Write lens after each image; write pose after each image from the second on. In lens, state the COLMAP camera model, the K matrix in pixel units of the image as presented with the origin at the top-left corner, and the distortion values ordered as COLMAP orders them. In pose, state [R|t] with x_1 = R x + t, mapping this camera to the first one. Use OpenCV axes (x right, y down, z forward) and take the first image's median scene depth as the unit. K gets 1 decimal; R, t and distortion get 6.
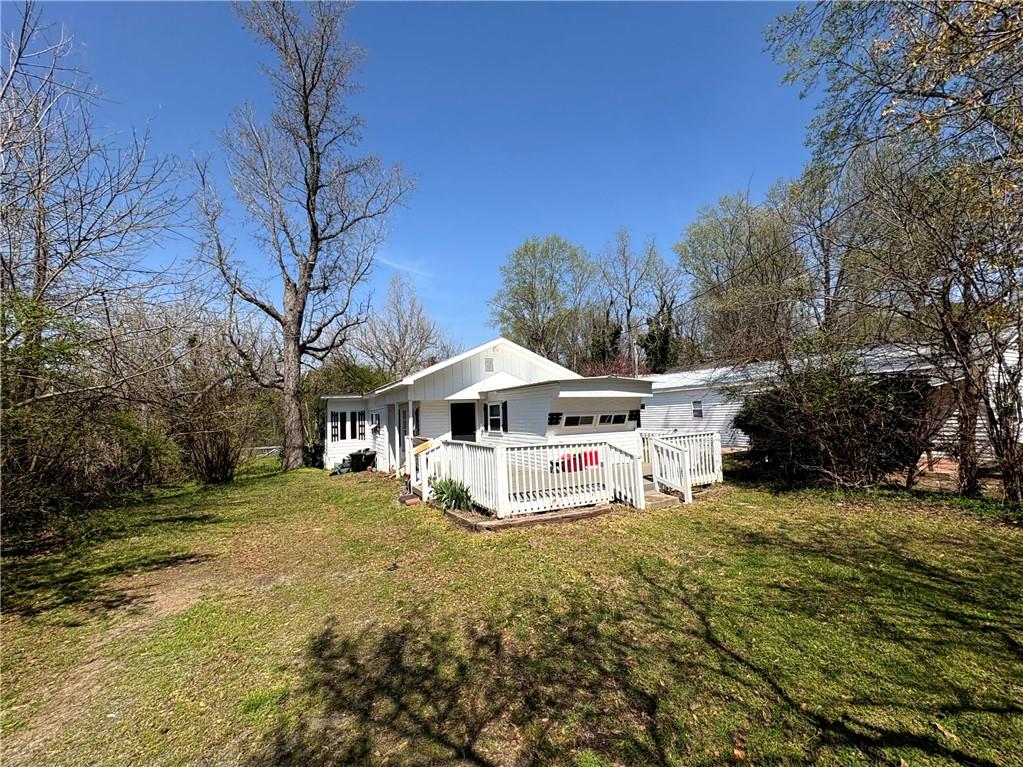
lens RADIAL K [[408.1, 0, 510.3], [0, 408.1, 379.1], [0, 0, 1]] dist [0.000722, 0.000259]
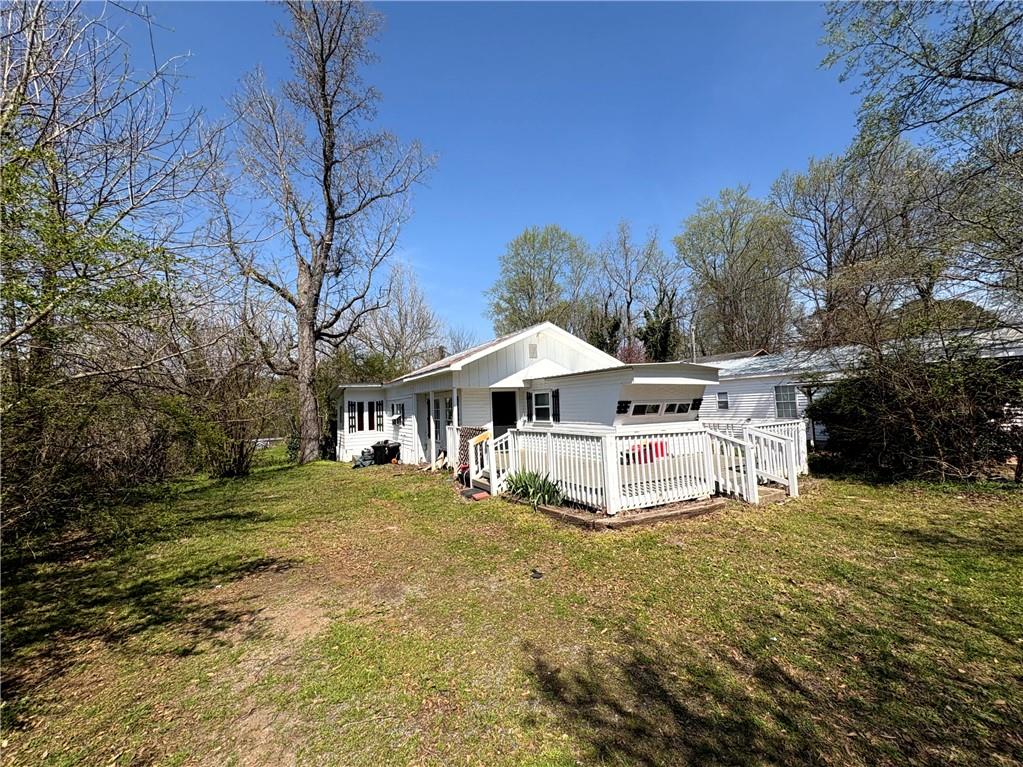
lens RADIAL K [[408.1, 0, 510.3], [0, 408.1, 379.1], [0, 0, 1]] dist [0.000722, 0.000259]
pose [[0.999319, 0.005790, 0.036430, -0.117505], [-0.006390, 0.999846, 0.016373, 0.012336], [-0.036330, -0.016594, 0.999202, 0.048660]]
